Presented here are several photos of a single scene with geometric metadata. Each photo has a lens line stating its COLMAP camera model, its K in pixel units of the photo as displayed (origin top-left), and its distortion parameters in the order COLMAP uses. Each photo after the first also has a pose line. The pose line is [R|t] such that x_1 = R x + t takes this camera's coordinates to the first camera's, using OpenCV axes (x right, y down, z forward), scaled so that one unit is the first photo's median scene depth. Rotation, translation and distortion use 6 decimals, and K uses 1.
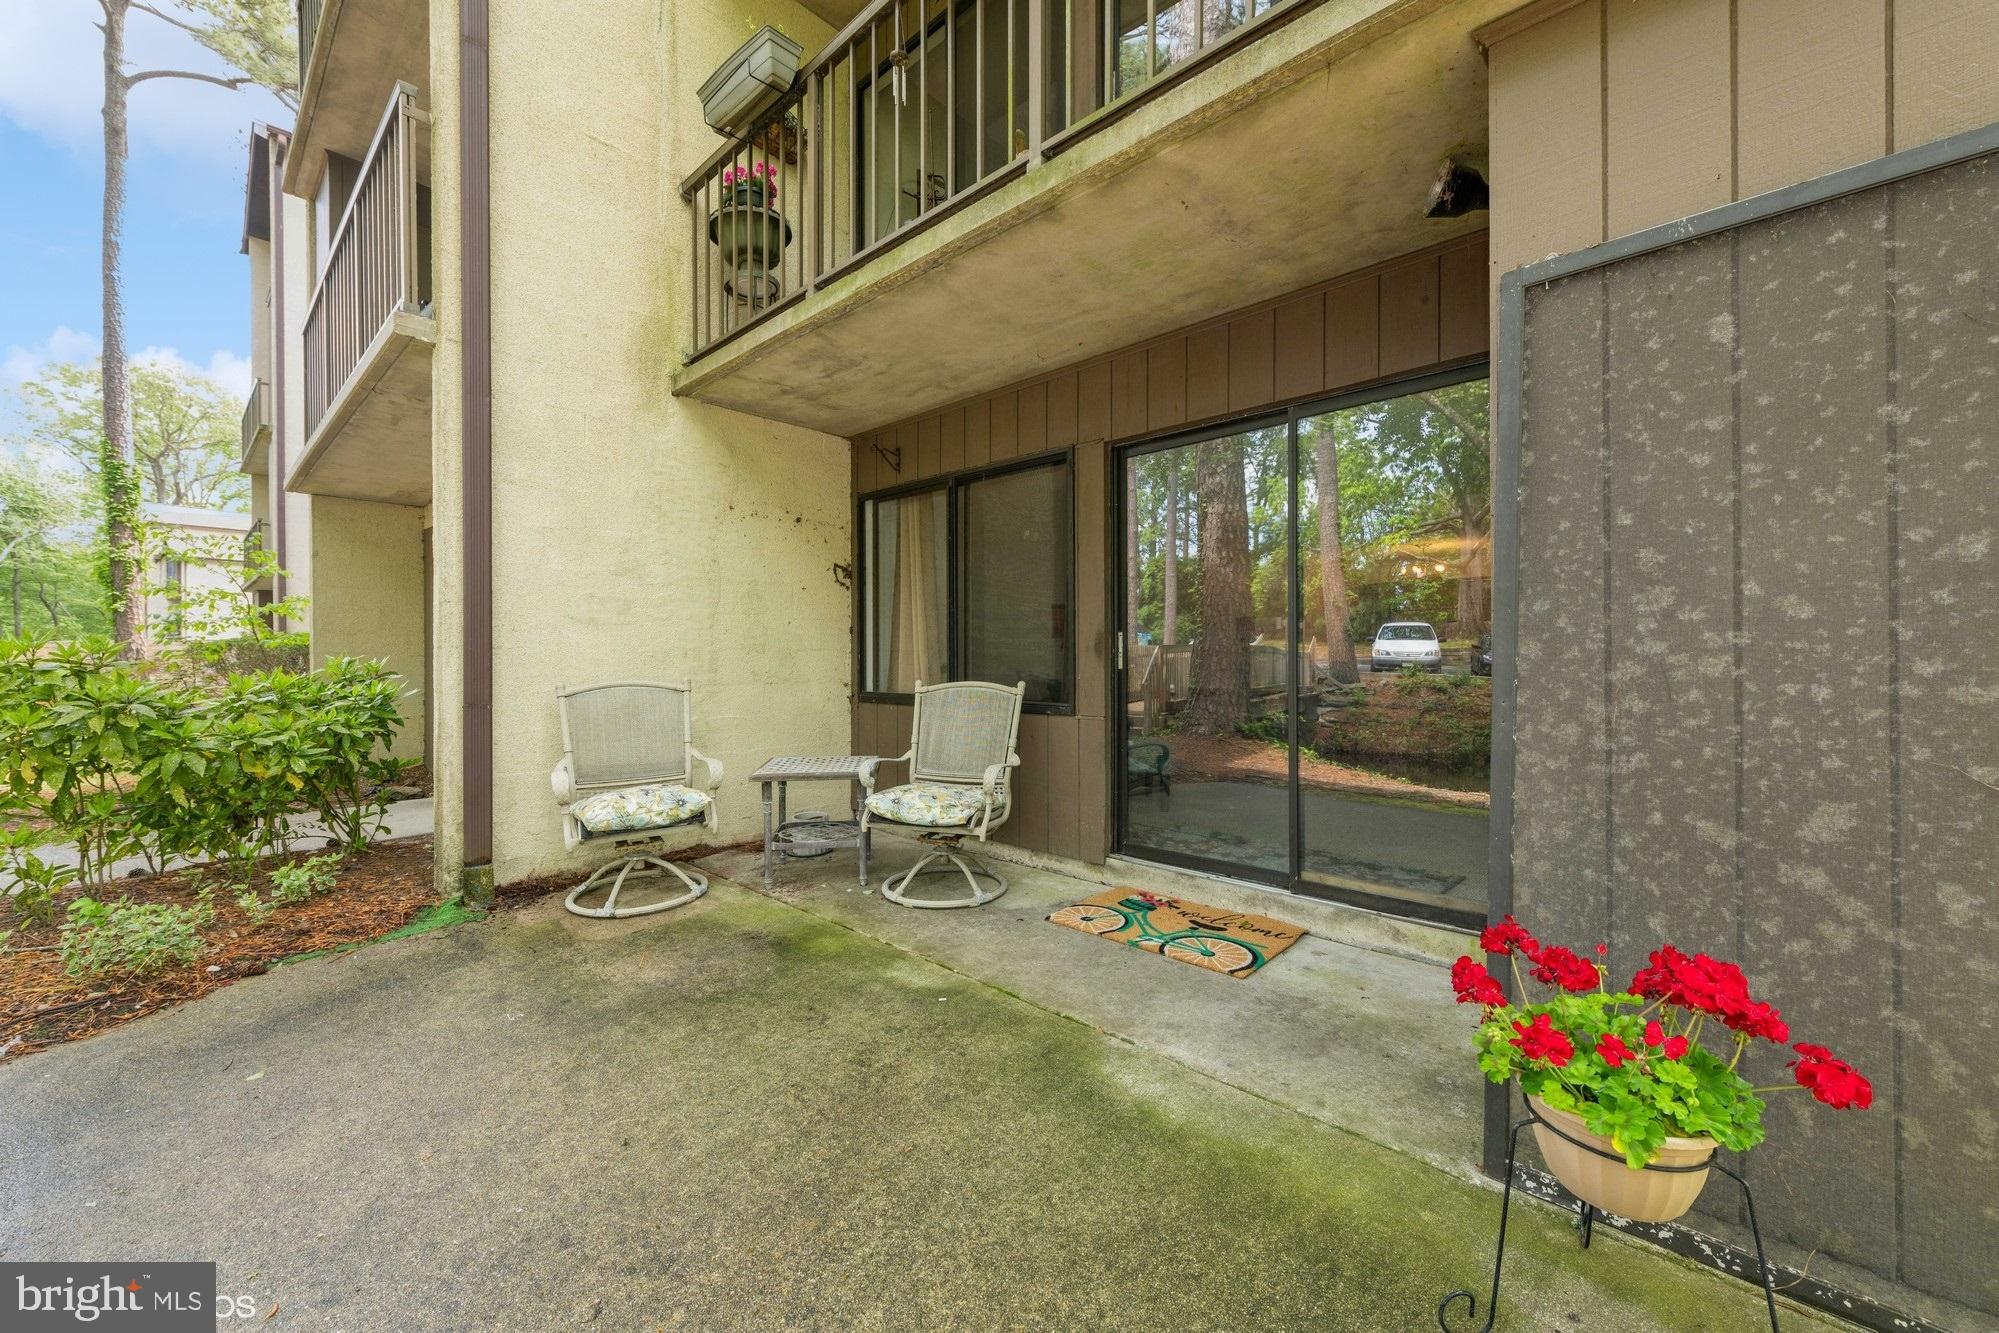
lens RADIAL K [[781.1, 0, 997.4], [0, 781.1, 662.4], [0, 0, 1]] dist [0.004307, -0.000639]
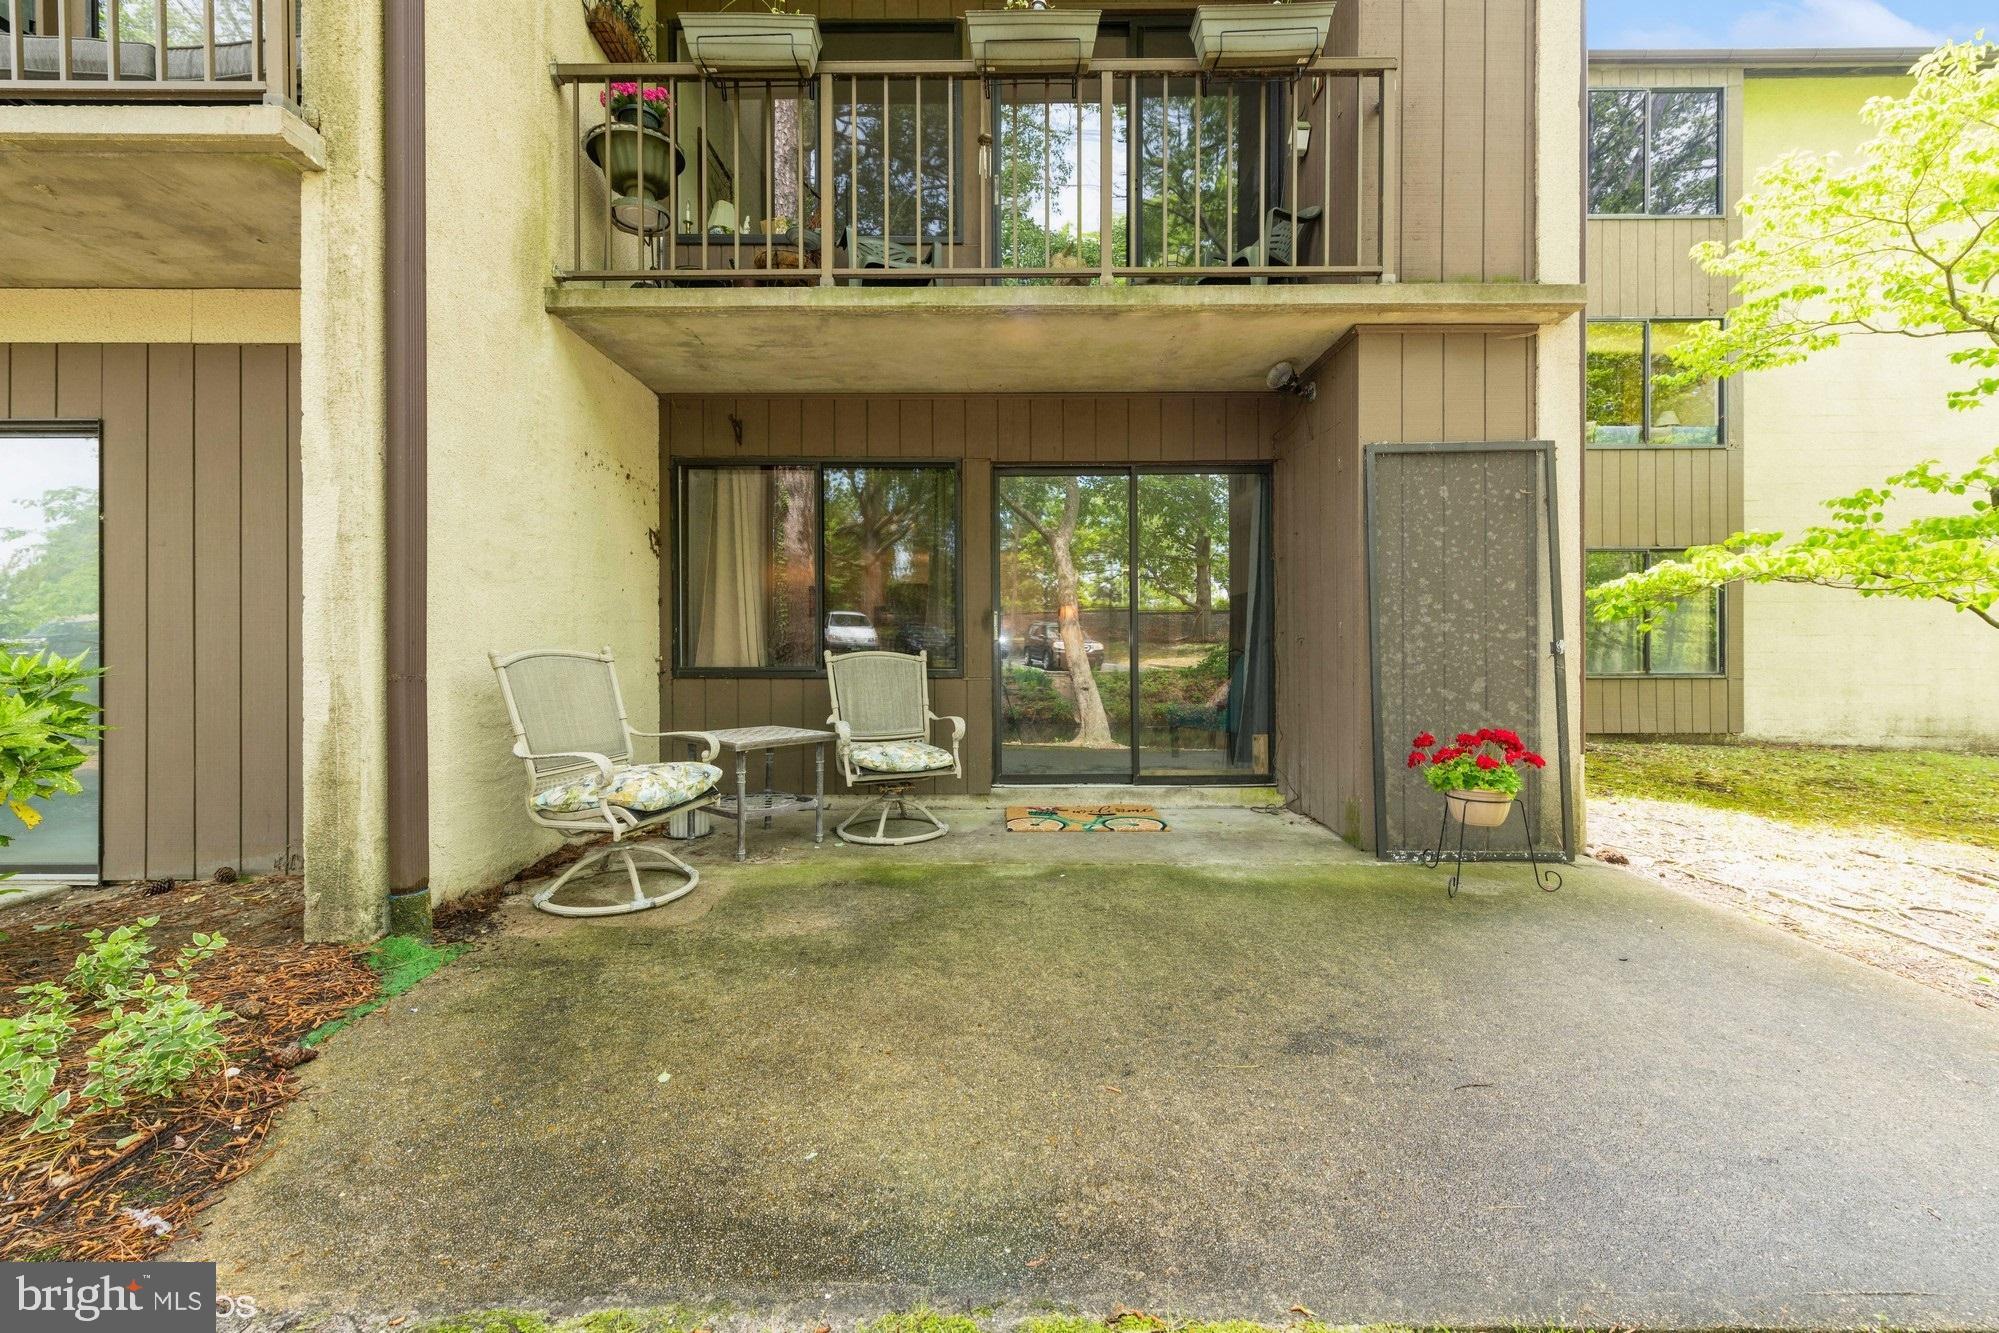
lens RADIAL K [[781.1, 0, 1000.6], [0, 781.1, 658.2], [0, 0, 1]] dist [0.004307, -0.000639]
pose [[0.728227, -0.006873, 0.685301, -0.876600], [0.005777, 0.999976, 0.003890, 0.041201], [-0.685311, 0.001126, 0.728249, 0.074545]]
